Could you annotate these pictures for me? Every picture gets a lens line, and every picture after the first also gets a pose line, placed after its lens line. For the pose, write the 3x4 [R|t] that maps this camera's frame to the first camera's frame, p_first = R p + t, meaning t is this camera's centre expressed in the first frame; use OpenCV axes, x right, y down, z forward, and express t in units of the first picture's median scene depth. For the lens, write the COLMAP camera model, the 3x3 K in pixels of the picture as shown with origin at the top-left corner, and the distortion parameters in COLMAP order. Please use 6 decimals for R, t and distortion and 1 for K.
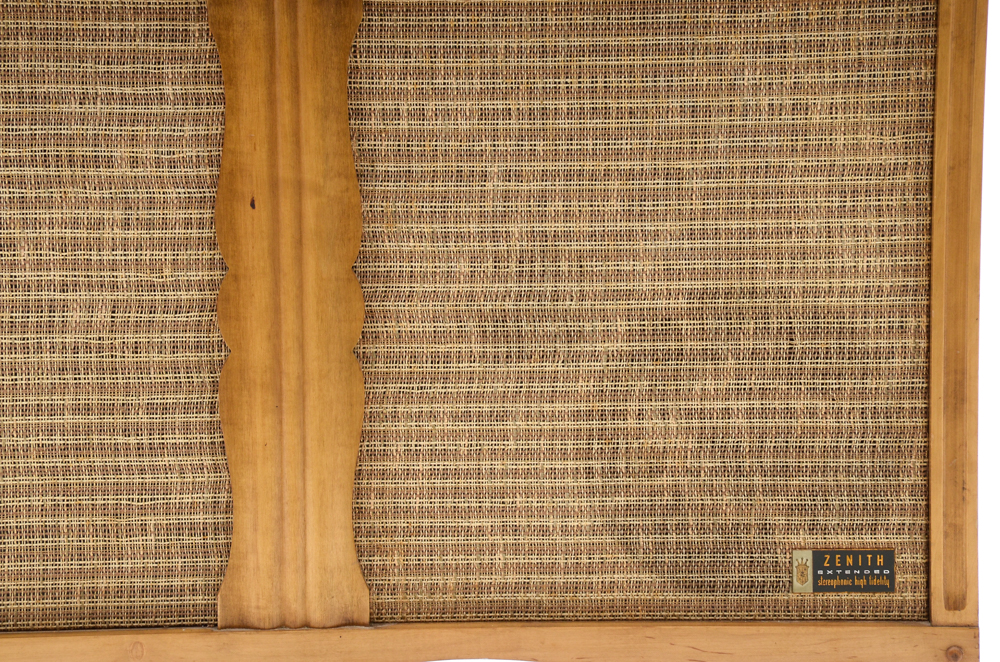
lens RADIAL K [[5953.6, 0, 474.8], [0, 5953.6, 336.7], [0, 0, 1]] dist [3.305871, 0.000000]
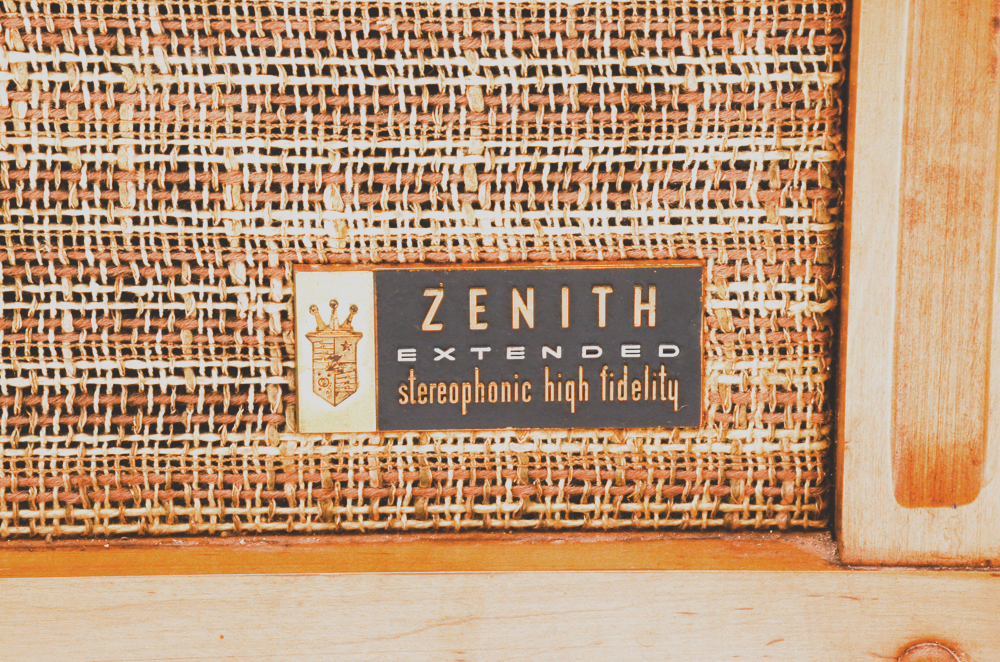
lens RADIAL K [[5953.6, 0, 496.2], [0, 5953.6, 332.7], [0, 0, 1]] dist [3.305871, 0.000000]
pose [[0.999901, 0.008945, 0.010887, 0.058149], [-0.010408, 0.989710, 0.142706, 0.003315], [-0.009498, -0.142805, 0.989705, 0.760110]]
